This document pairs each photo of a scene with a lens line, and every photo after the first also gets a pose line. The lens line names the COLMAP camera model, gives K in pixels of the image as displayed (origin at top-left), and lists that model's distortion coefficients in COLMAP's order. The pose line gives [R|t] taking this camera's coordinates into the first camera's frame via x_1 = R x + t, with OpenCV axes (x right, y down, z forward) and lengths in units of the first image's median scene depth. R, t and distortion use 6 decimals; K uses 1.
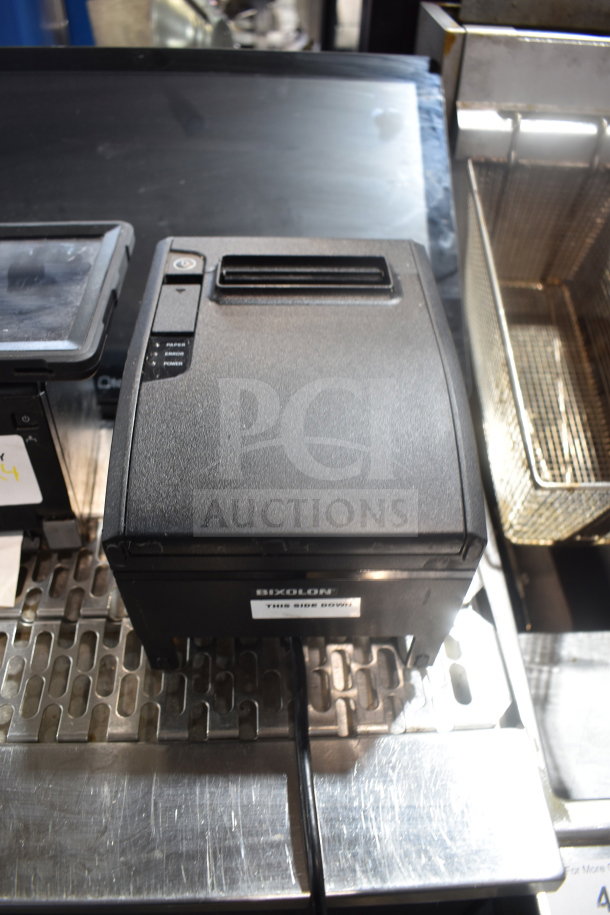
lens RADIAL K [[700.5, 0, 298.7], [0, 700.5, 453.8], [0, 0, 1]] dist [-0.091820, 0.007493]
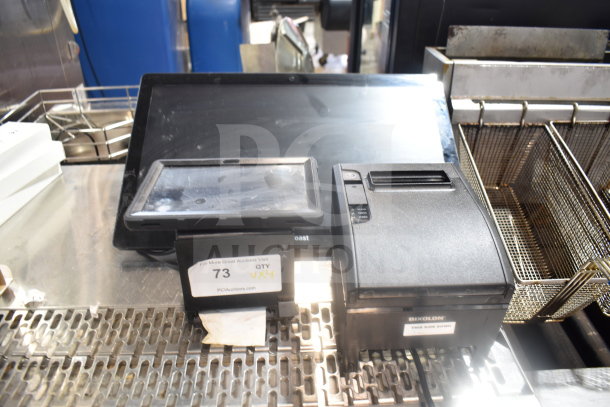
lens RADIAL K [[467.0, 0, 306.8], [0, 467.0, 203.3], [0, 0, 1]] dist [-0.091820, 0.007493]
pose [[0.999710, -0.020761, -0.012209, -0.186135], [0.017409, 0.973186, -0.229361, 0.090678], [0.016644, 0.229082, 0.973265, -0.252483]]
